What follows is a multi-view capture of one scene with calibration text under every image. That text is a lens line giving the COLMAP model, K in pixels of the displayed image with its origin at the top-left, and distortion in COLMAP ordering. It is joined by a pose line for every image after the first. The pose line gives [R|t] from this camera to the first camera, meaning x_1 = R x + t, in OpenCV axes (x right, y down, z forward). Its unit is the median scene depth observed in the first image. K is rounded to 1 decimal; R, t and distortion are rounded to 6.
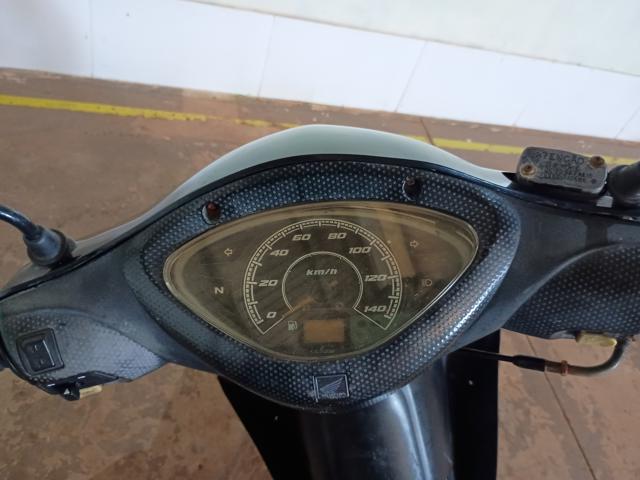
lens RADIAL K [[549.5, 0, 320.0], [0, 549.5, 240.0], [0, 0, 1]] dist [0.002819, -0.002088]
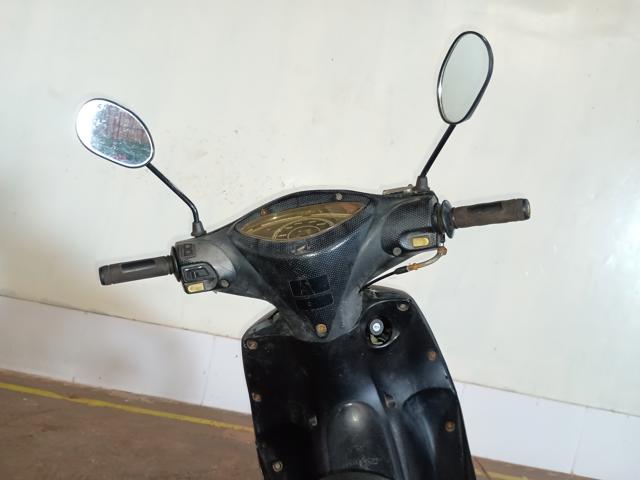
lens RADIAL K [[540.9, 0, 320.0], [0, 540.9, 240.0], [0, 0, 1]] dist [0.039559, -0.044660]
pose [[0.986626, -0.057493, -0.152524, 0.090265], [-0.072463, 0.683472, -0.726371, 0.380021], [0.146007, 0.727709, 0.670165, -0.115983]]
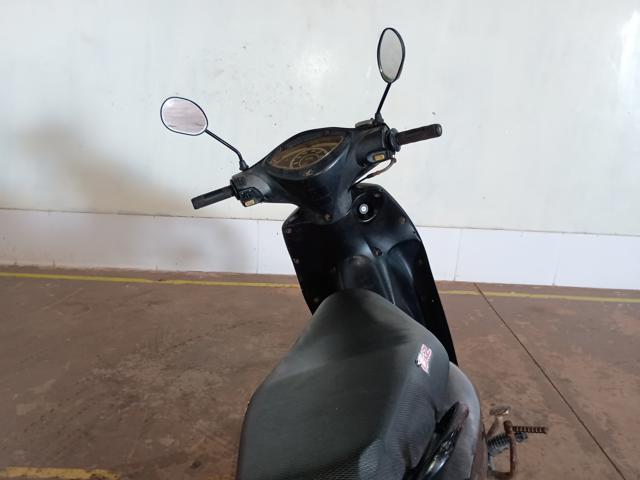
lens RADIAL K [[540.9, 0, 320.0], [0, 540.9, 240.0], [0, 0, 1]] dist [0.039559, -0.044660]
pose [[0.961319, -0.152748, -0.229203, 0.180541], [0.007257, 0.845898, -0.533295, 0.541092], [0.275342, 0.511003, 0.814286, -0.374079]]
